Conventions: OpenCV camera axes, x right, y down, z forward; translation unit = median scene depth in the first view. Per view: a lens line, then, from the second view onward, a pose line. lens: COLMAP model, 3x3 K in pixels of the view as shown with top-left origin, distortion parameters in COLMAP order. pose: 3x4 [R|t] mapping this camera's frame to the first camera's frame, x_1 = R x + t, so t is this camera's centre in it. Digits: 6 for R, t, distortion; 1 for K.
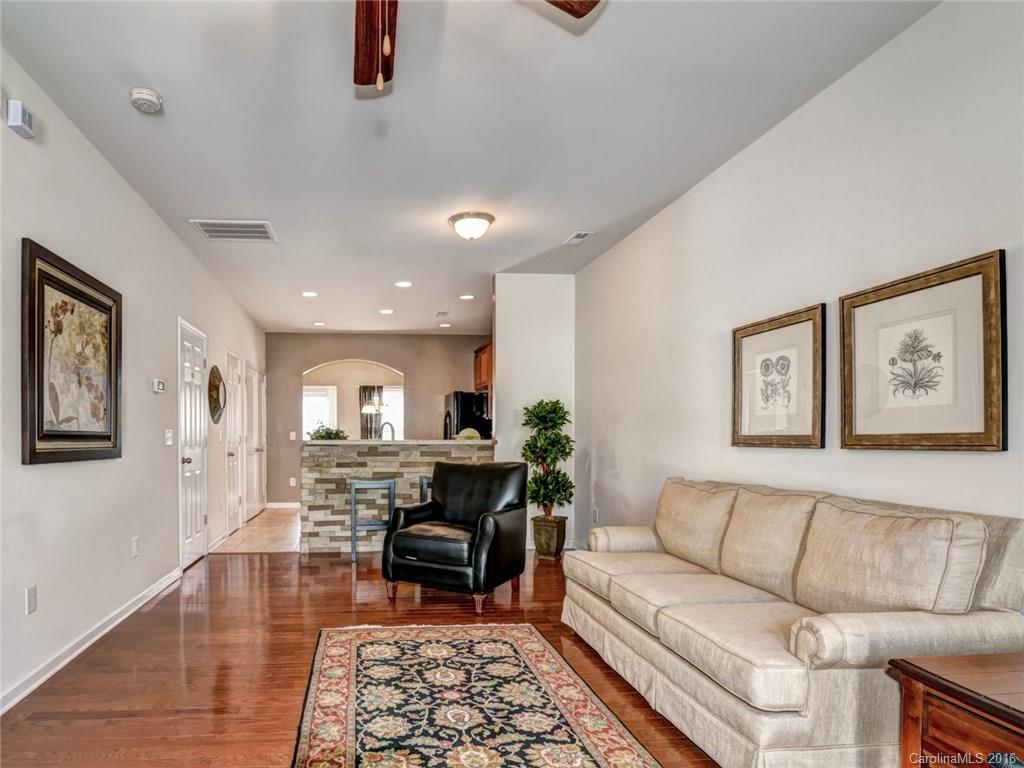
lens RADIAL K [[555.5, 0, 415.2], [0, 555.5, 444.6], [0, 0, 1]] dist [-0.017997, -0.000572]
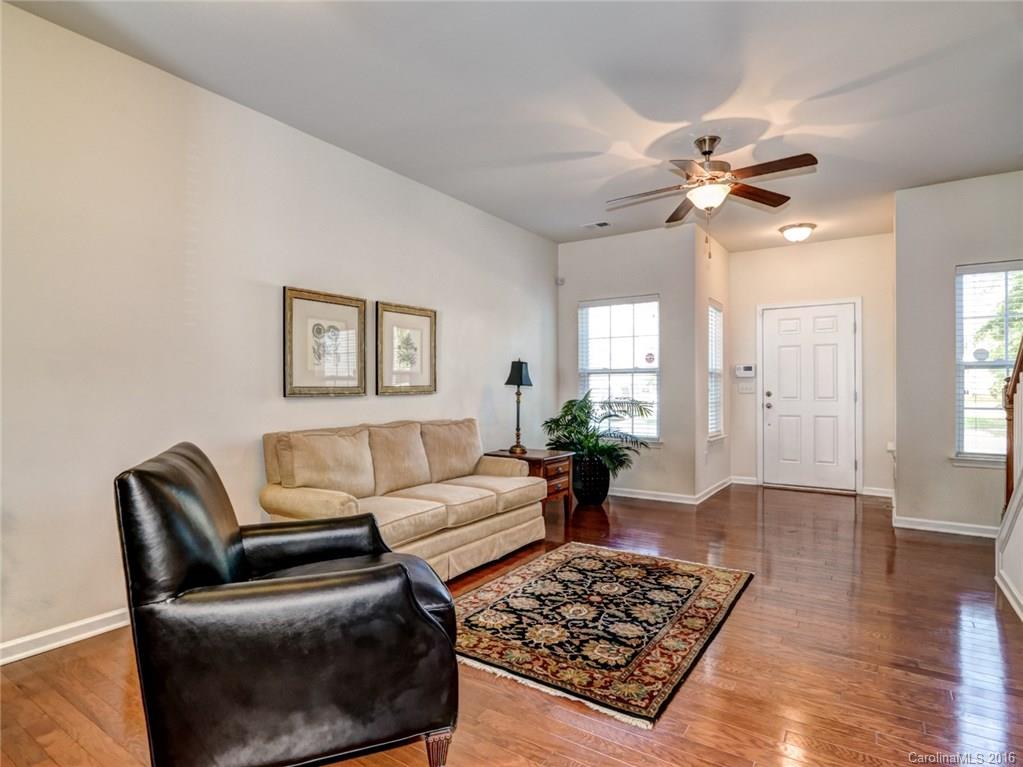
lens RADIAL K [[538.5, 0, 505.4], [0, 538.5, 394.2], [0, 0, 1]] dist [-0.019041, -0.003272]
pose [[-0.762049, -0.008603, 0.647462, -0.456431], [0.011981, 0.999553, 0.027382, -0.029207], [-0.647408, 0.028623, -0.761606, 1.683696]]
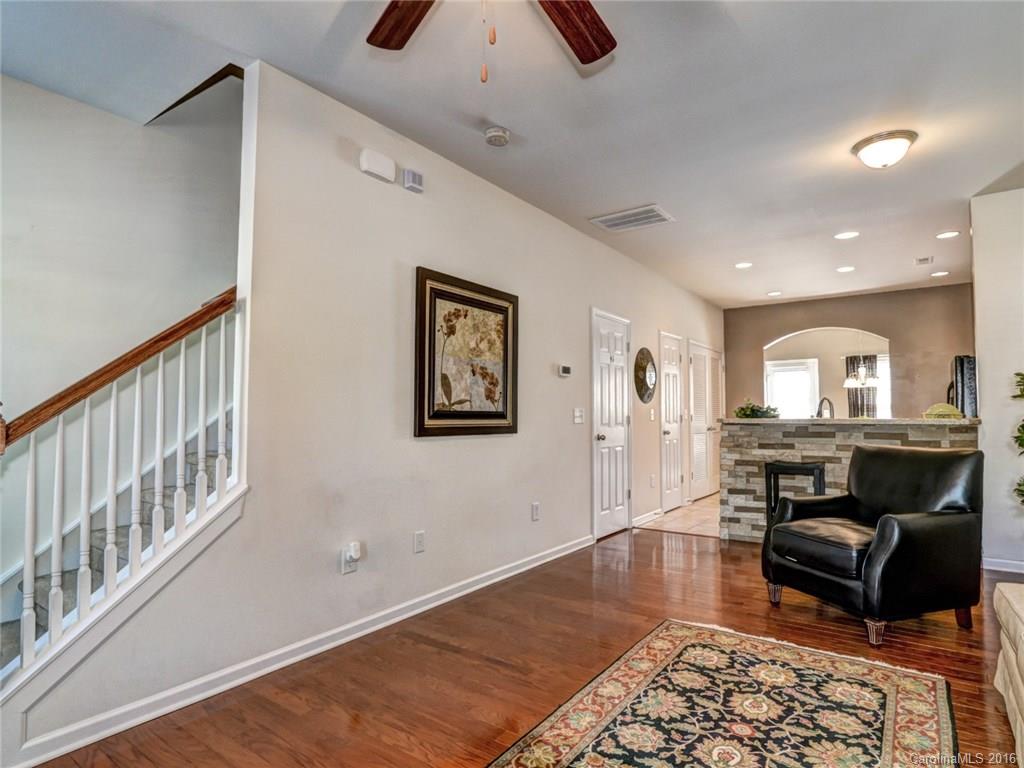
lens RADIAL K [[555.5, 0, 549.5], [0, 555.5, 393.2], [0, 0, 1]] dist [-0.017997, -0.000572]
pose [[0.777836, -0.027760, -0.627854, 0.308177], [-0.006540, 0.998612, -0.052255, -0.000298], [0.628433, 0.044752, 0.776575, 0.137851]]
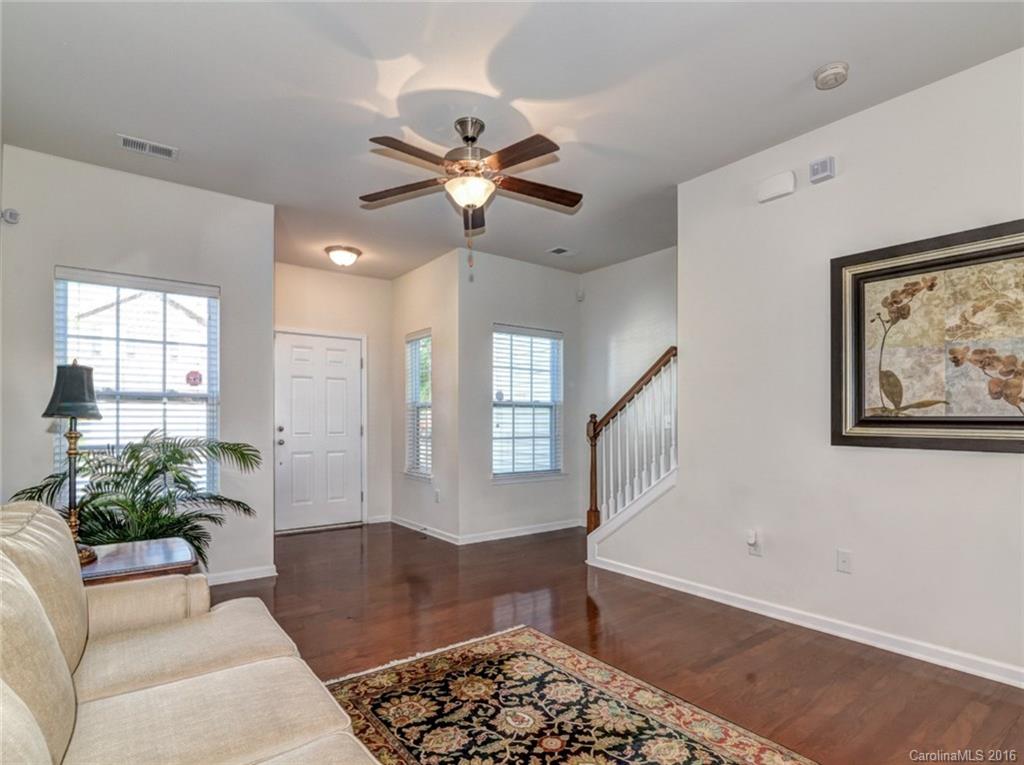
lens RADIAL K [[539.0, 0, 485.2], [0, 539.0, 415.7], [0, 0, 1]] dist [-0.019041, -0.003272]
pose [[-0.866181, -0.004427, -0.499710, 0.450797], [-0.009486, 0.999926, 0.007585, -0.024695], [0.499640, 0.011311, -0.866160, 1.349761]]
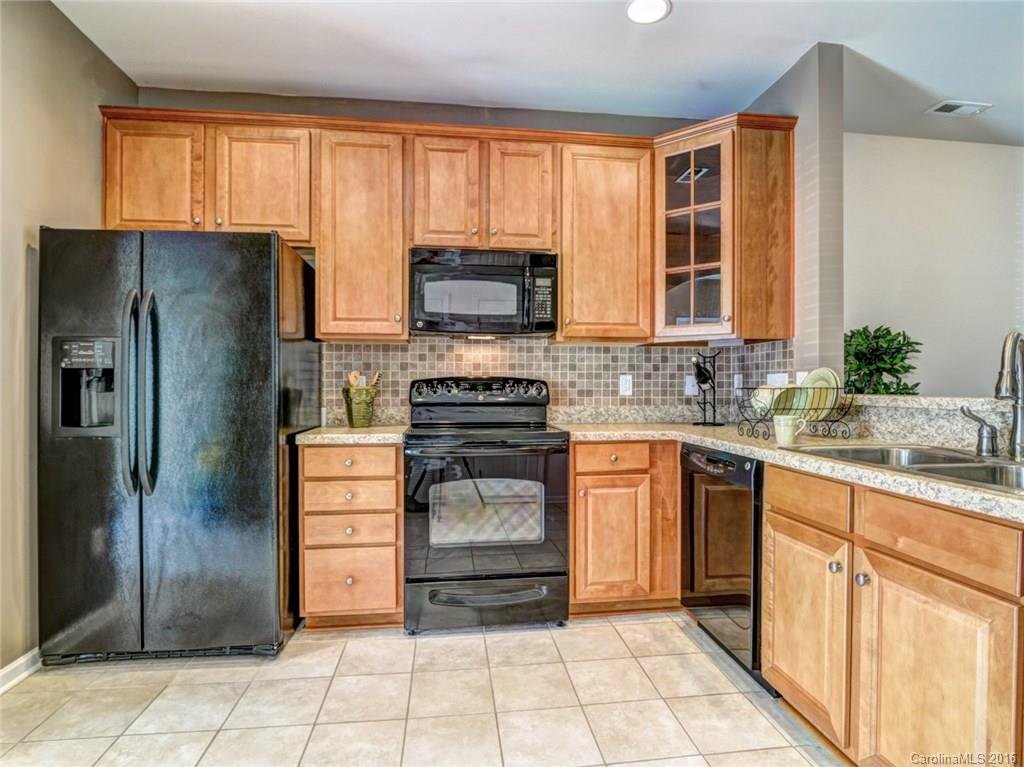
lens RADIAL K [[539.0, 0, 518.7], [0, 539.0, 391.6], [0, 0, 1]] dist [-0.019041, -0.003272]
pose [[-0.026198, -0.010890, 0.999597, -0.590685], [0.017428, 0.999784, 0.011349, -0.040648], [-0.999505, 0.017718, -0.026002, 2.498546]]
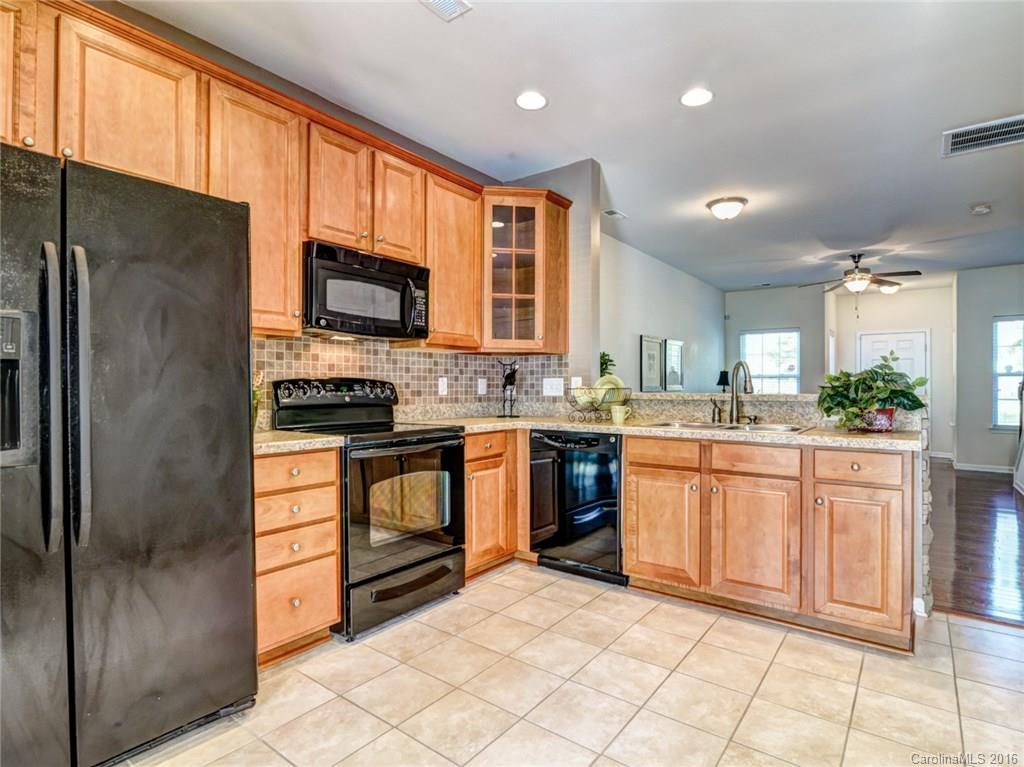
lens RADIAL K [[539.0, 0, 511.2], [0, 539.0, 390.8], [0, 0, 1]] dist [-0.019041, -0.003272]
pose [[-0.733798, -0.006145, 0.679340, -0.483259], [0.010778, 0.999728, 0.020685, -0.051825], [-0.679282, 0.022500, -0.733532, 3.094975]]
